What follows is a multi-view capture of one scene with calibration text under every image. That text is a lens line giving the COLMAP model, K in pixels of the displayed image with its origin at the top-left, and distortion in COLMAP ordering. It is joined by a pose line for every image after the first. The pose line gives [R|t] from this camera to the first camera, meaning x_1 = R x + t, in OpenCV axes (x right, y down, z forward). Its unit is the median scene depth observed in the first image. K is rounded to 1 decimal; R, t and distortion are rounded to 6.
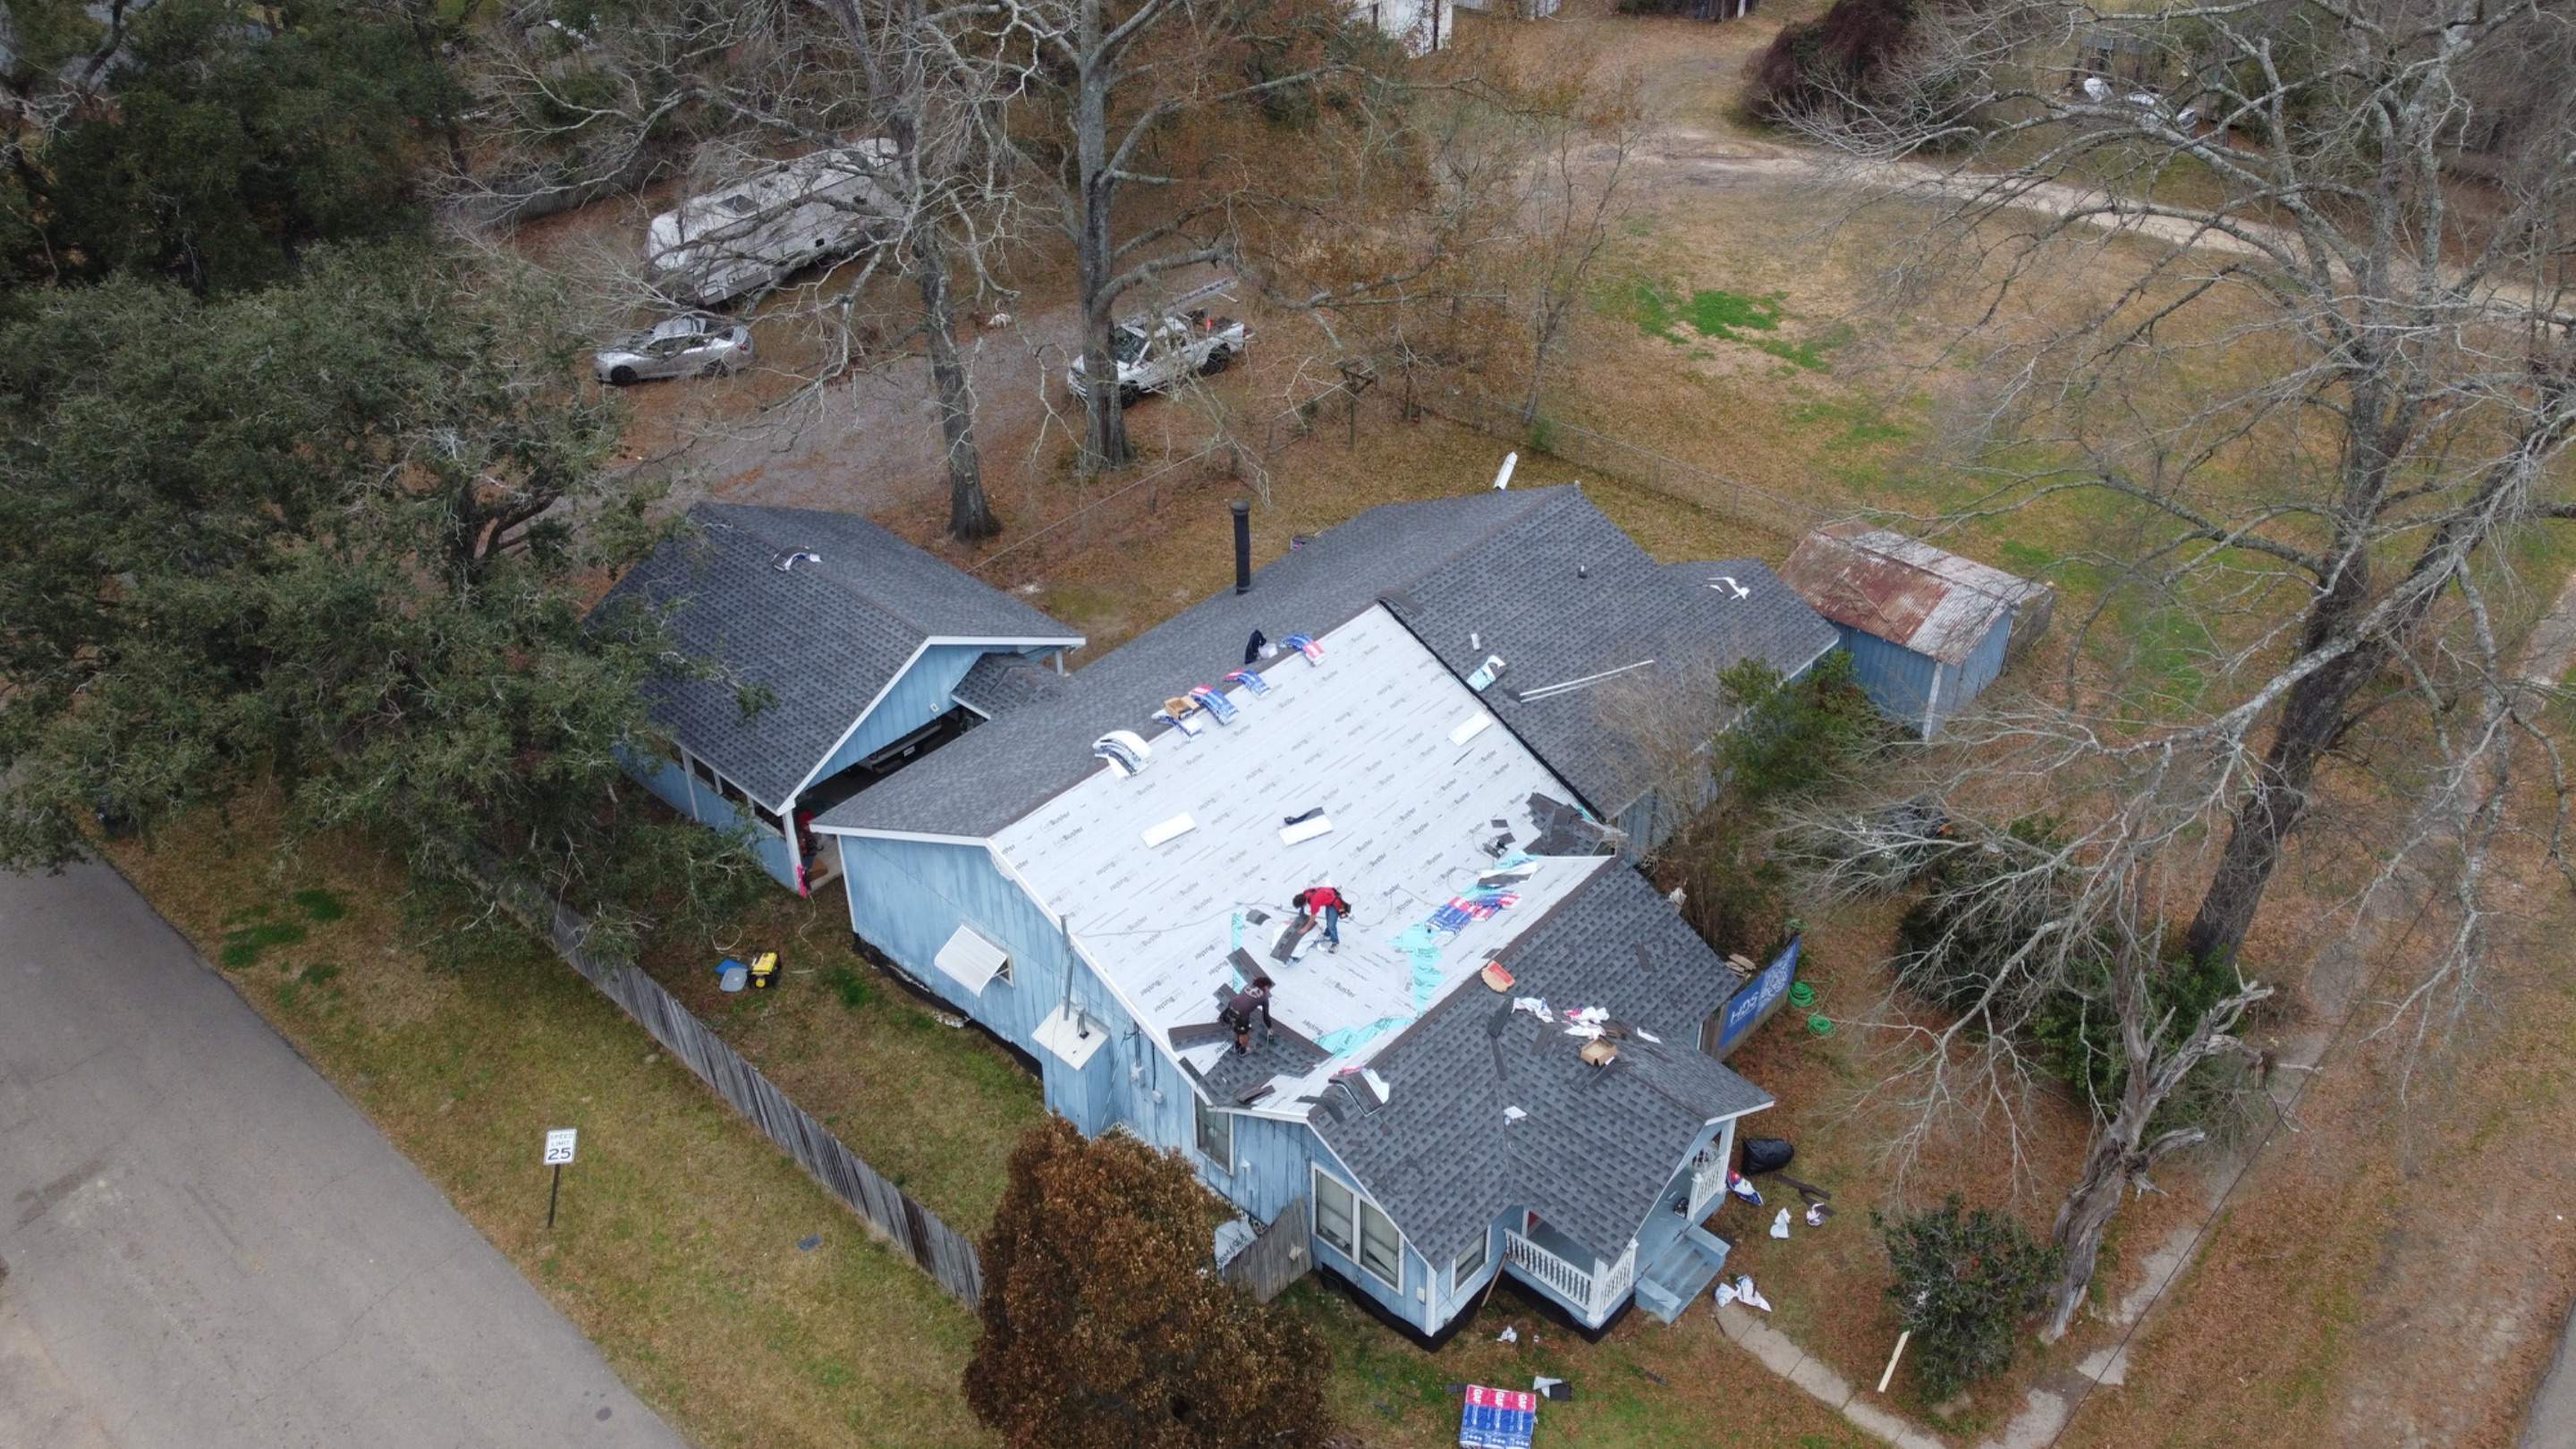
lens RADIAL K [[1949.3, 0, 1289.1], [0, 1949.3, 708.3], [0, 0, 1]] dist [0.003781, -0.013640]
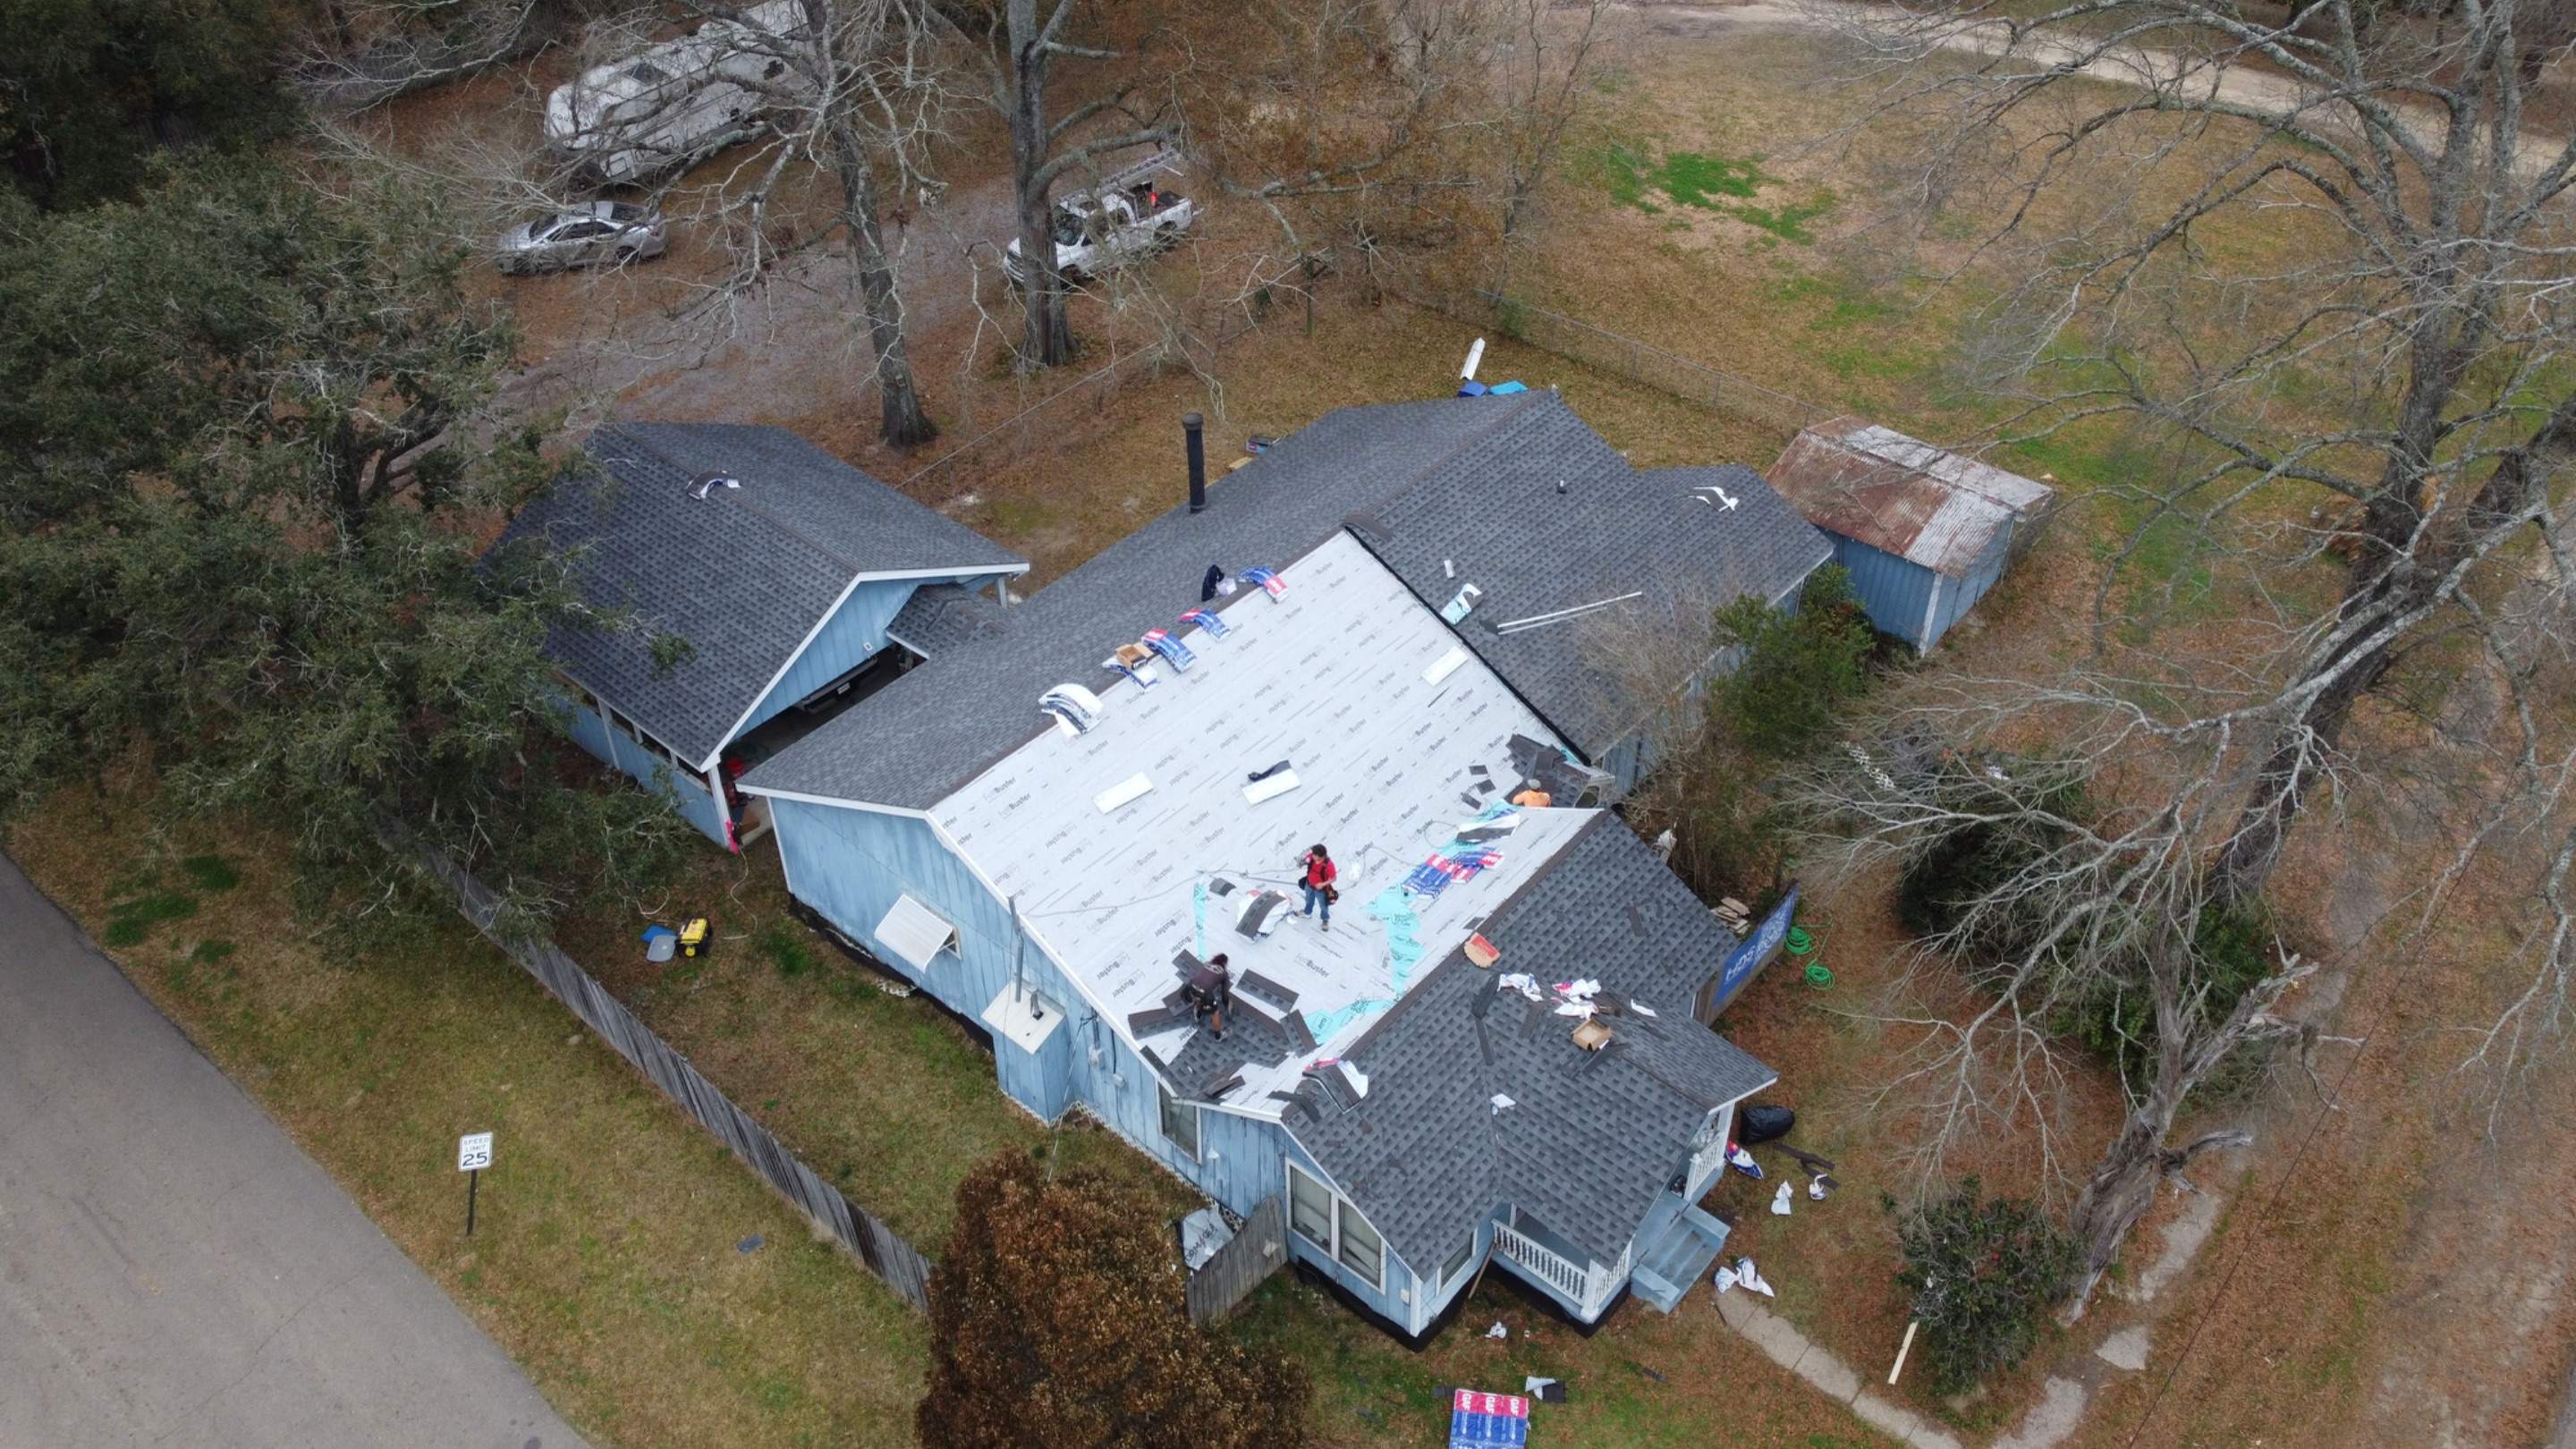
lens RADIAL K [[1949.3, 0, 1288.0], [0, 1949.3, 709.1], [0, 0, 1]] dist [0.003781, -0.013640]
pose [[0.999576, -0.019514, 0.021629, -0.002993], [0.017682, 0.996485, 0.081881, -0.051934], [-0.023151, -0.081464, 0.996407, 0.080240]]
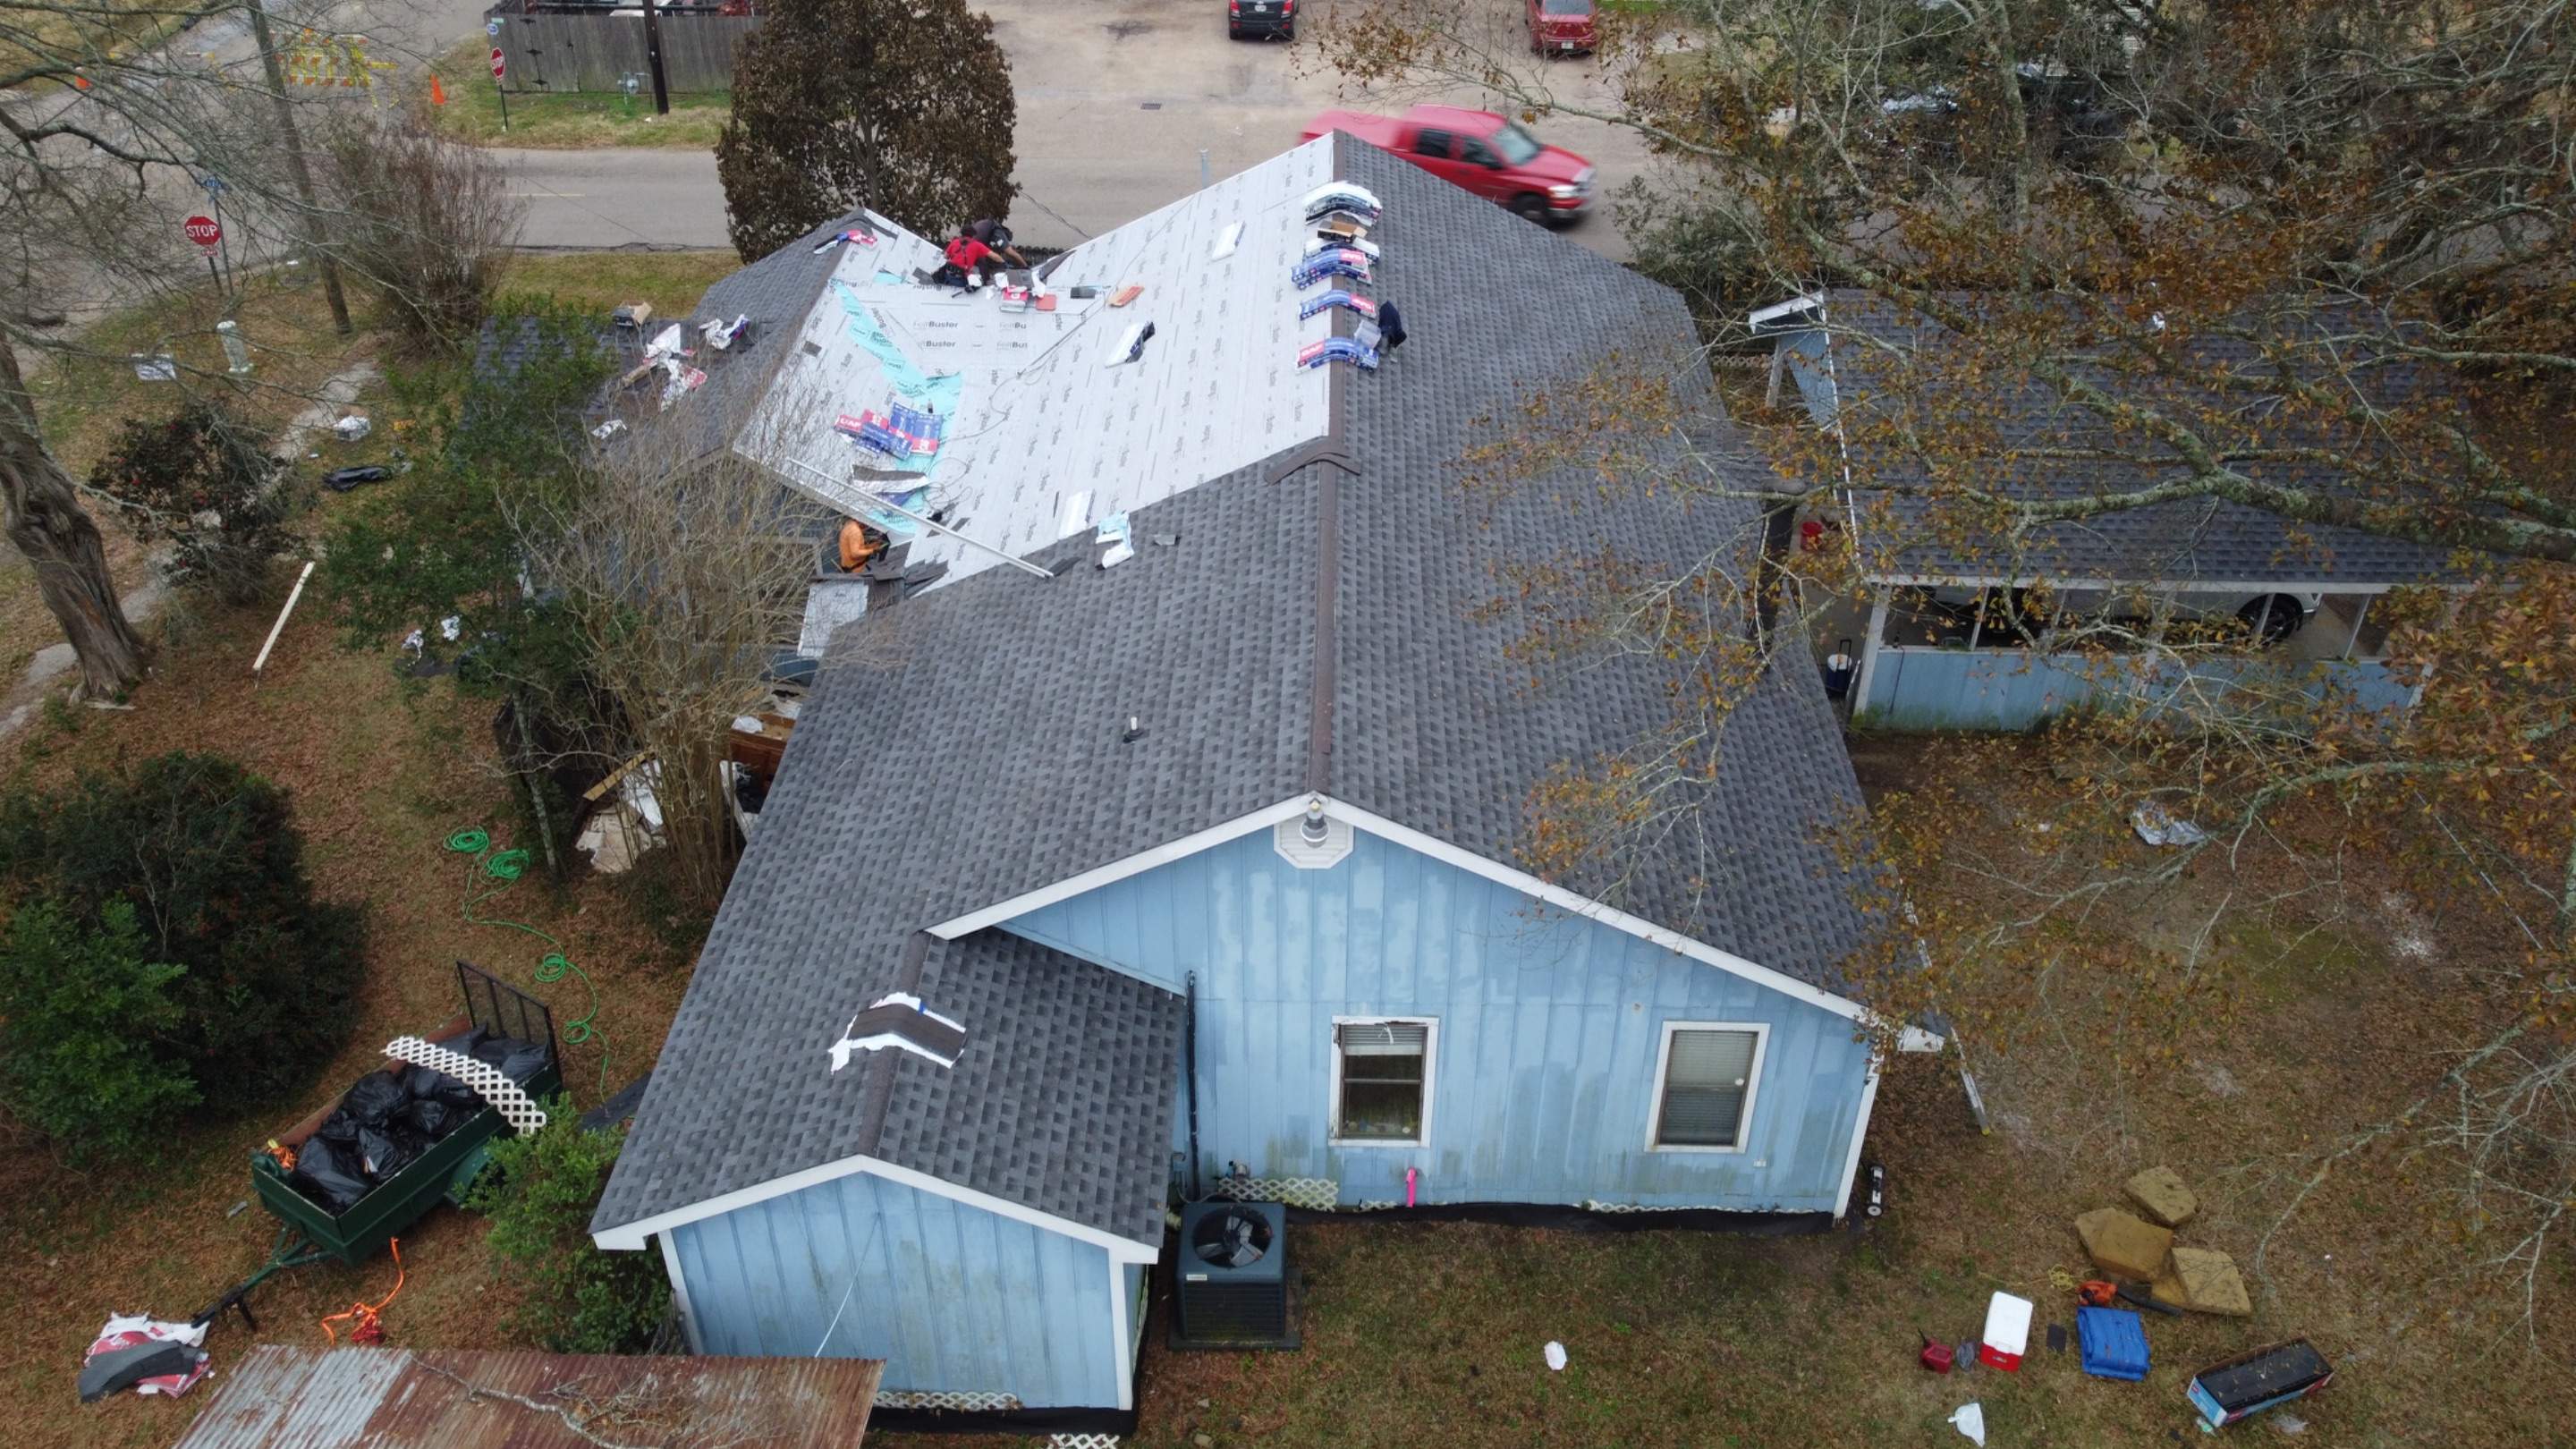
lens RADIAL K [[1949.3, 0, 1284.1], [0, 1949.3, 727.2], [0, 0, 1]] dist [0.003781, -0.013640]
pose [[-0.756123, 0.377629, -0.534486, 0.433620], [-0.376733, 0.416652, 0.827329, -0.536226], [0.535118, 0.826921, -0.172775, 1.329008]]
